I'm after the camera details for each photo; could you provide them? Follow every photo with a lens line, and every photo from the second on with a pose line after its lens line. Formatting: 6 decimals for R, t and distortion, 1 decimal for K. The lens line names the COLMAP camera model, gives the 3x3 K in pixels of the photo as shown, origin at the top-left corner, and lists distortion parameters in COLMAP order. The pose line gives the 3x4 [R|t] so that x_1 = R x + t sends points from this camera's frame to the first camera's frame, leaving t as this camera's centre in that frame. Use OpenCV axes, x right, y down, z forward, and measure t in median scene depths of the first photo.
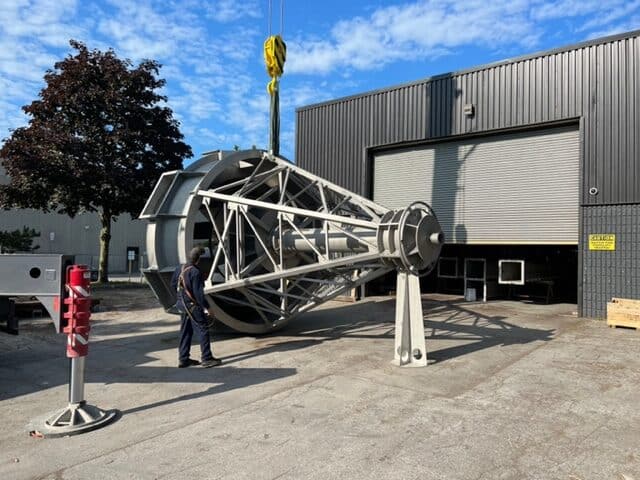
lens RADIAL K [[481.3, 0, 320.0], [0, 481.3, 240.0], [0, 0, 1]] dist [0.114860, -0.000820]
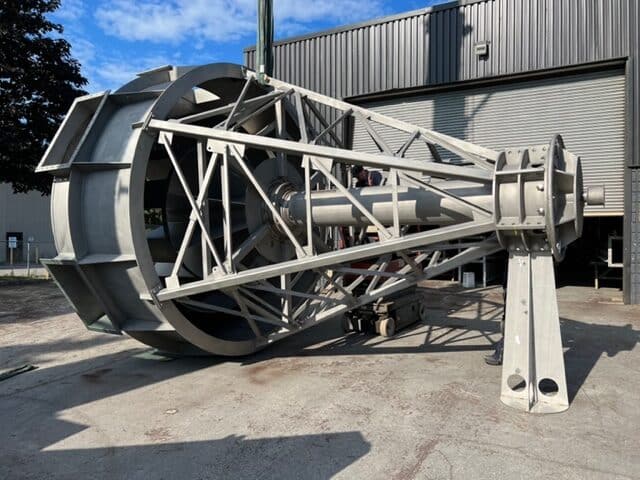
lens RADIAL K [[482.7, 0, 320.0], [0, 482.7, 240.0], [0, 0, 1]] dist [0.042910, -0.008984]
pose [[0.980606, -0.017114, 0.195239, -0.161008], [0.010741, 0.999376, 0.033655, 0.021119], [-0.195693, -0.030905, 0.980178, 0.377088]]
